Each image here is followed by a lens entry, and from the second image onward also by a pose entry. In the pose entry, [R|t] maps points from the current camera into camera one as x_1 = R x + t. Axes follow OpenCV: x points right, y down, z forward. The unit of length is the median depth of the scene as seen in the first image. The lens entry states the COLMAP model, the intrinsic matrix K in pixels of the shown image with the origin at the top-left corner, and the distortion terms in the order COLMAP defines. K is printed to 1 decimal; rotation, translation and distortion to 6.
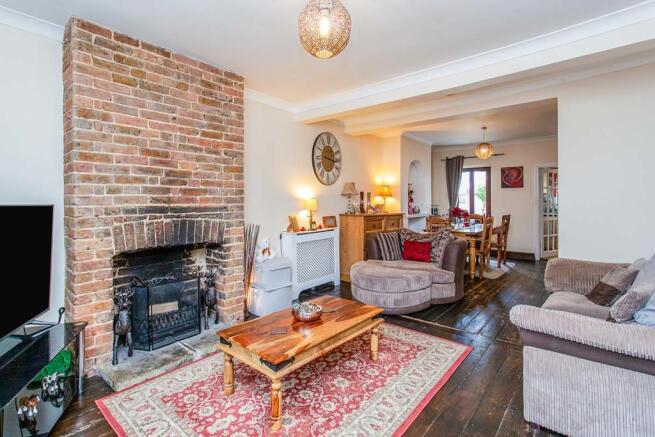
lens RADIAL K [[315.7, 0, 327.7], [0, 315.7, 201.9], [0, 0, 1]] dist [-0.001610, -0.000108]
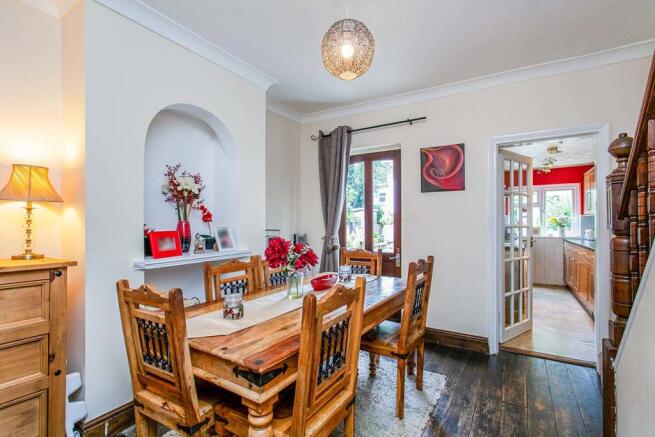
lens RADIAL K [[315.6, 0, 327.5], [0, 315.6, 218.5], [0, 0, 1]] dist [-0.001315, -0.000158]
pose [[0.989142, 0.005816, 0.146847, 0.349380], [-0.004522, 0.999948, -0.009145, -0.001799], [-0.146893, 0.008382, 0.989117, 0.566115]]
